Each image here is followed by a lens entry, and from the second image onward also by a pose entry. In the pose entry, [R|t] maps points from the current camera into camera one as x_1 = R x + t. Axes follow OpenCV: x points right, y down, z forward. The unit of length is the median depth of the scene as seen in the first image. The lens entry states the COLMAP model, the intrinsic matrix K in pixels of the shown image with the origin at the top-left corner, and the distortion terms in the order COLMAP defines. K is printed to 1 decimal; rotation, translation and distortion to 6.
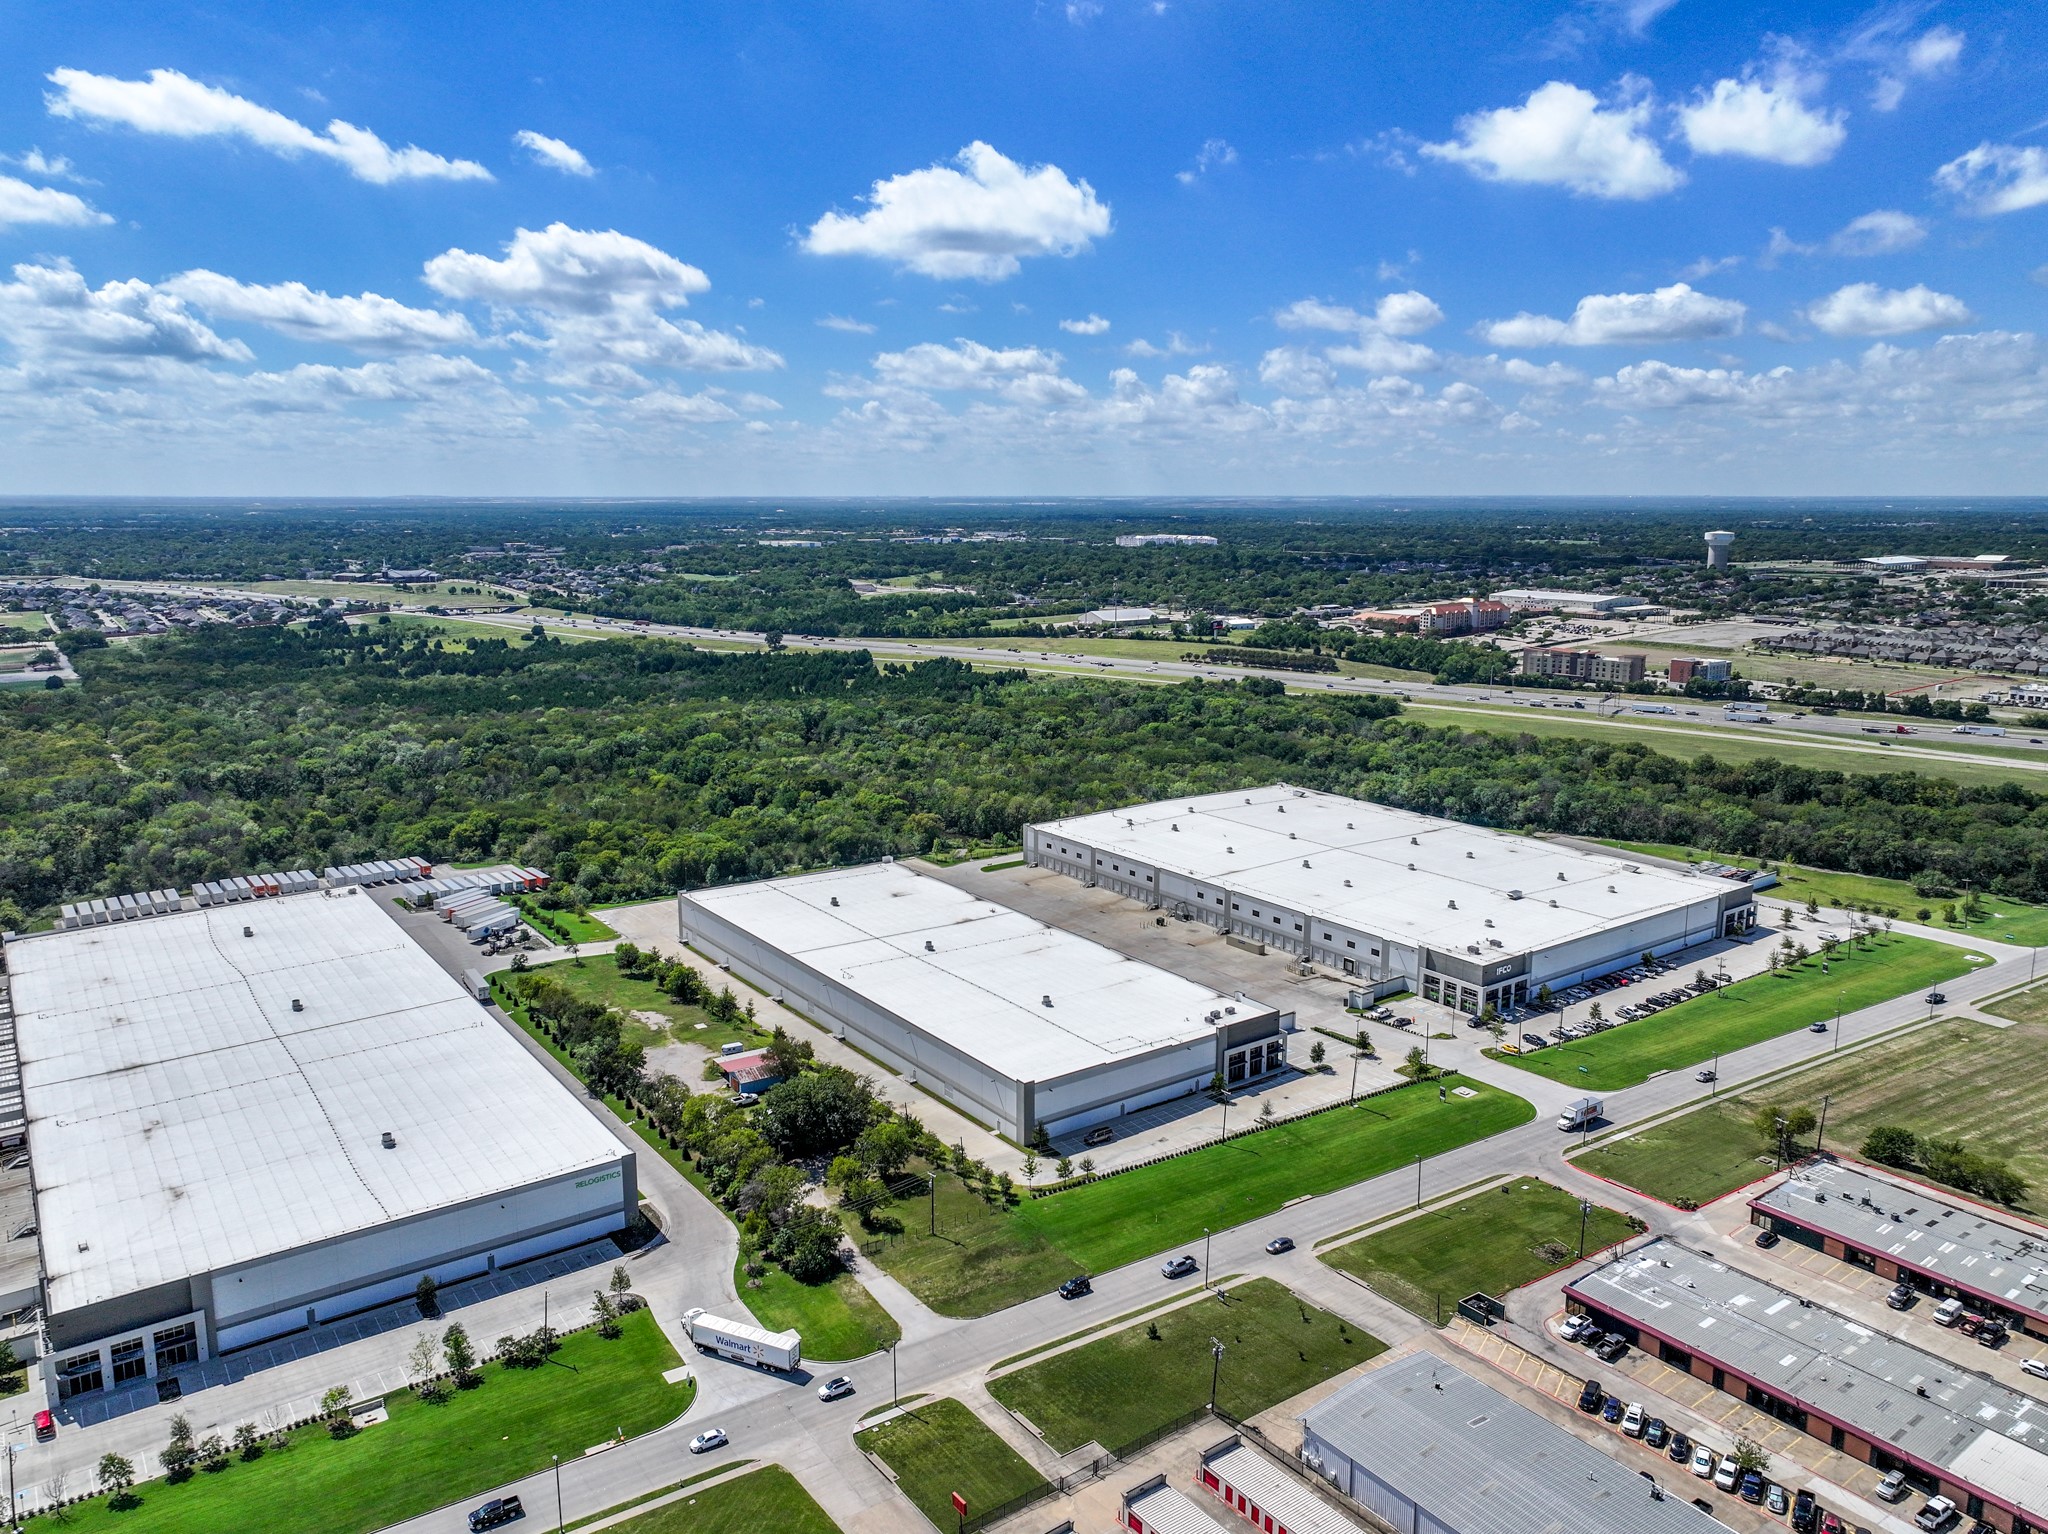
lens RADIAL K [[1423.9, 0, 1015.6], [0, 1423.9, 775.0], [0, 0, 1]] dist [-0.002094, 0.014093]
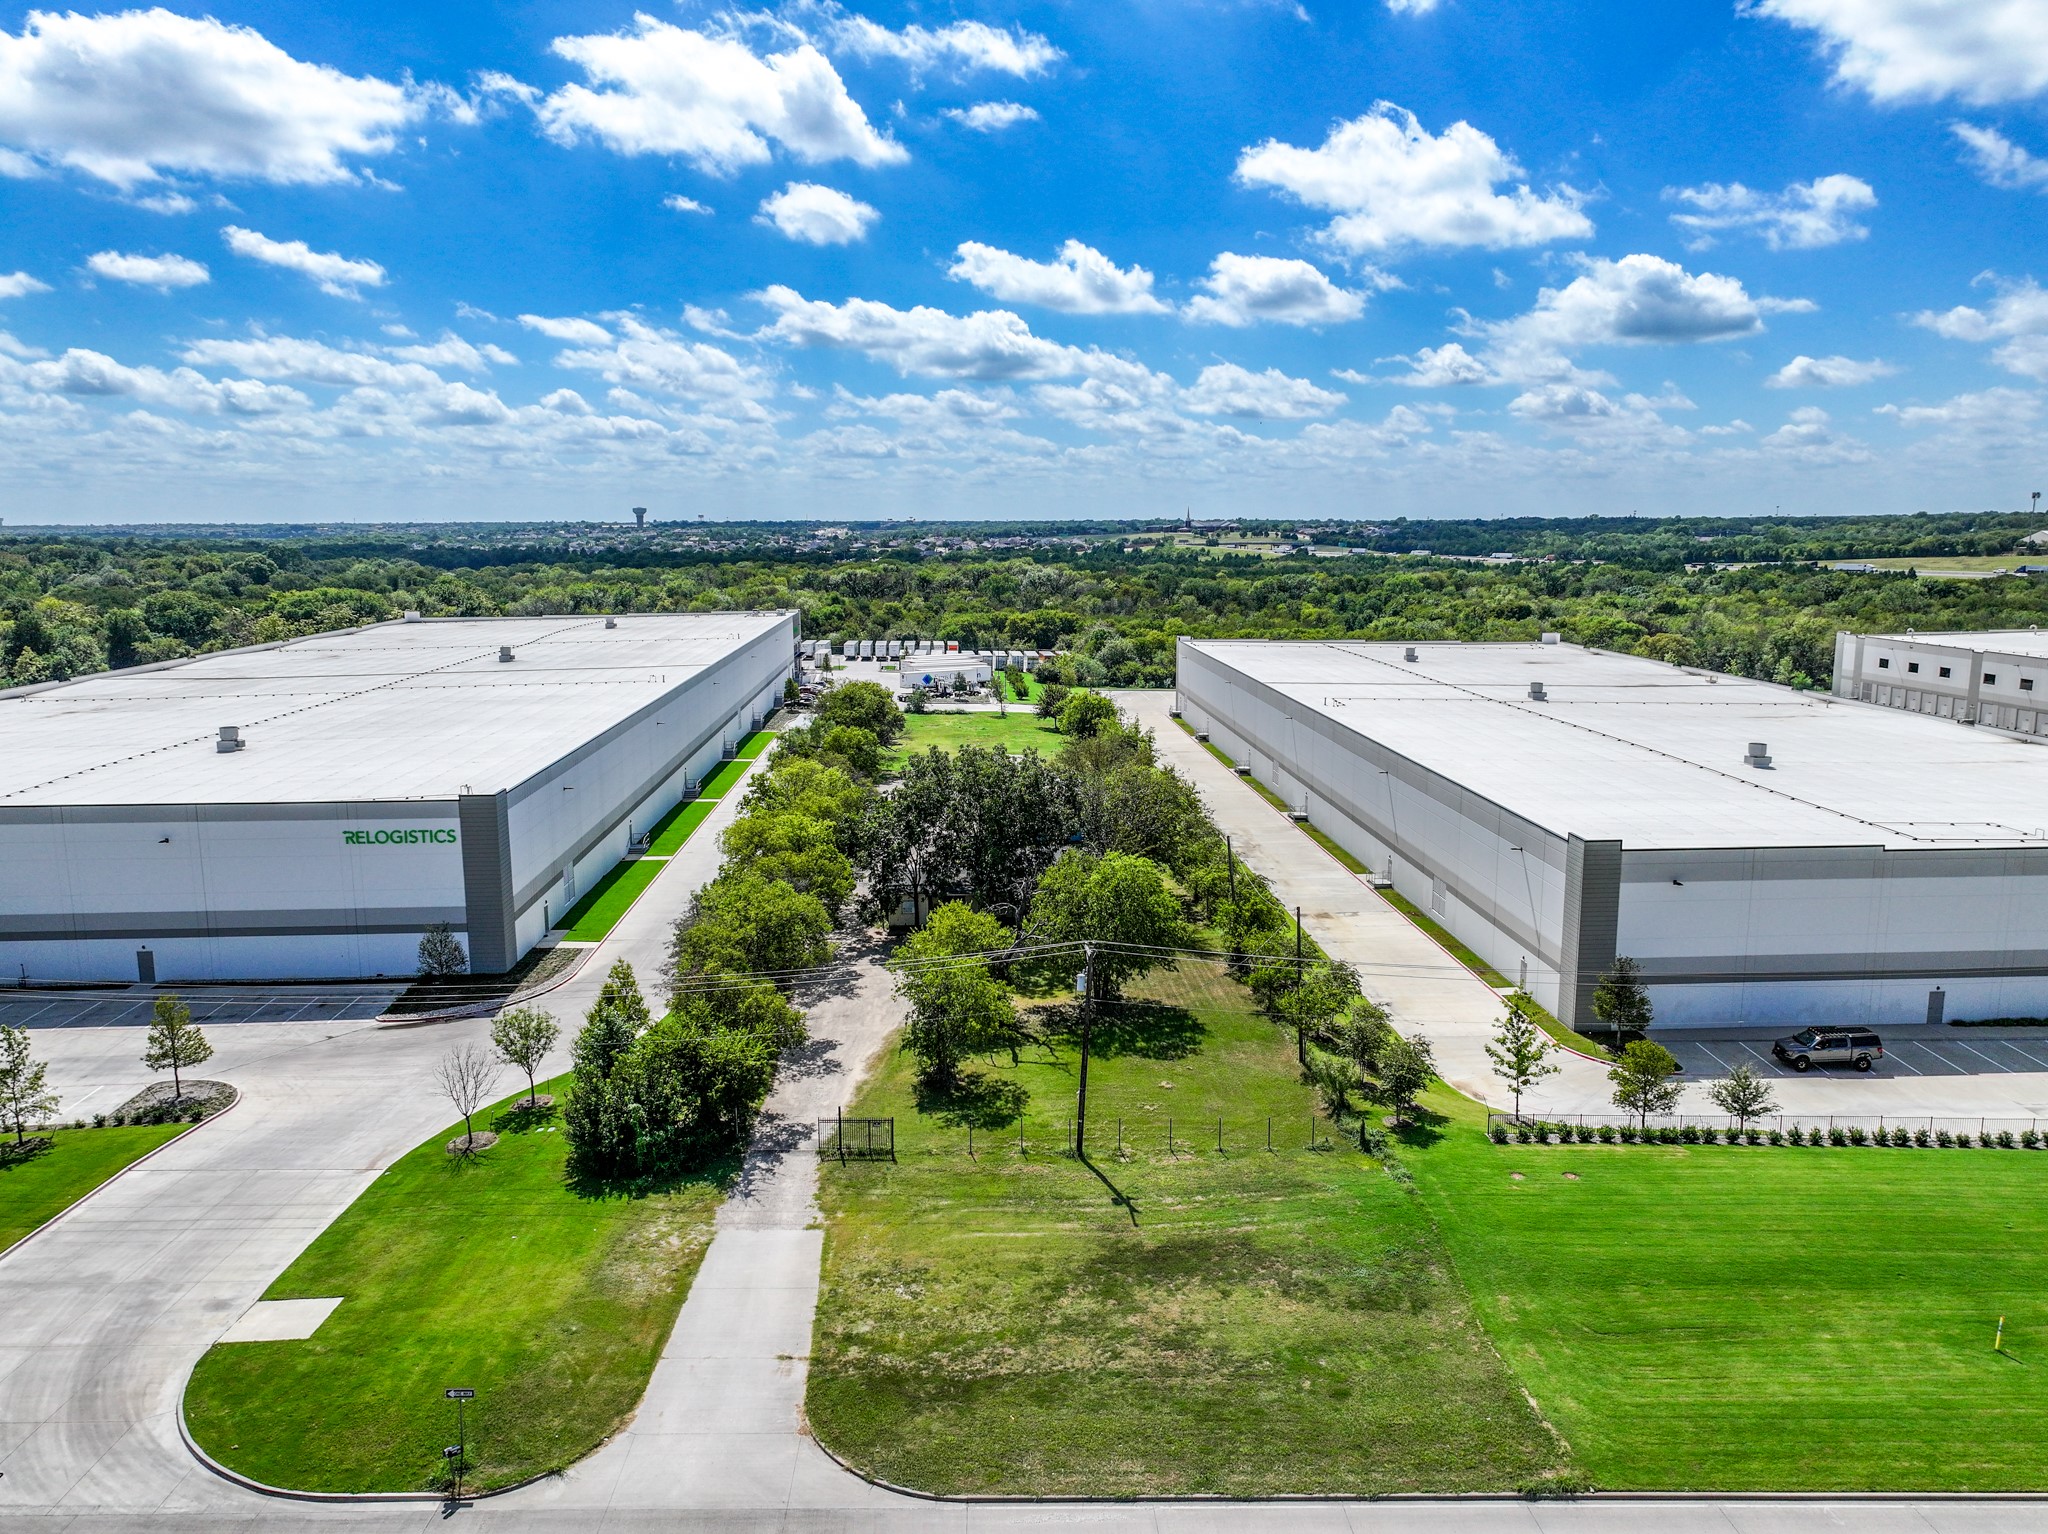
lens RADIAL K [[1423.9, 0, 1044.5], [0, 1423.9, 729.9], [0, 0, 1]] dist [-0.002094, 0.014093]
pose [[0.845229, 0.073748, -0.529291, 0.074634], [-0.099461, 0.994836, -0.020216, 0.208795], [0.525067, 0.069731, 0.848199, 0.638849]]
